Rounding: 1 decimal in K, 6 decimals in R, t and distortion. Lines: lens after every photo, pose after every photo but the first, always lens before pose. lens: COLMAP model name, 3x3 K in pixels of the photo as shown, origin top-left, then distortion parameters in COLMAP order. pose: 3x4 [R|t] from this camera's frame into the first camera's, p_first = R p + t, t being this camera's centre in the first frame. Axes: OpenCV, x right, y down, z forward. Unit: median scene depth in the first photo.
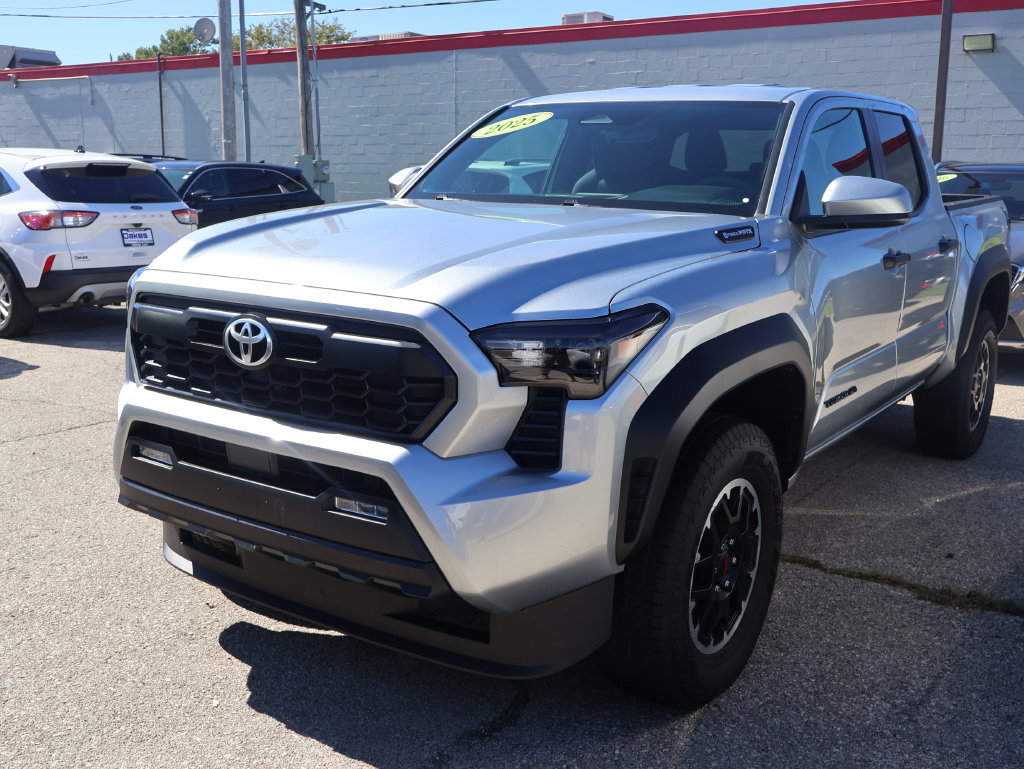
lens RADIAL K [[1060.7, 0, 505.9], [0, 1060.7, 391.1], [0, 0, 1]] dist [0.003411, 0.000000]
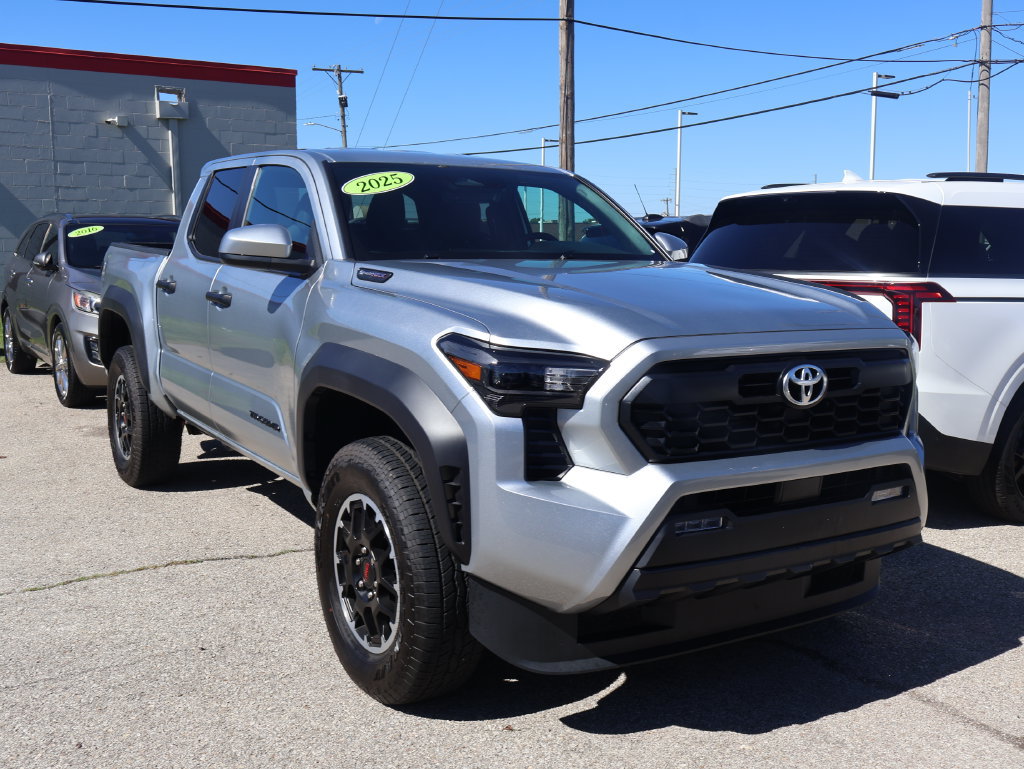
lens RADIAL K [[1060.7, 0, 509.5], [0, 1060.7, 382.5], [0, 0, 1]] dist [0.003411, 0.000000]
pose [[0.394057, -0.131740, 0.909595, -1.079439], [0.177691, 0.981922, 0.065236, -0.138019], [-0.901746, 0.135920, 0.410342, 0.635211]]
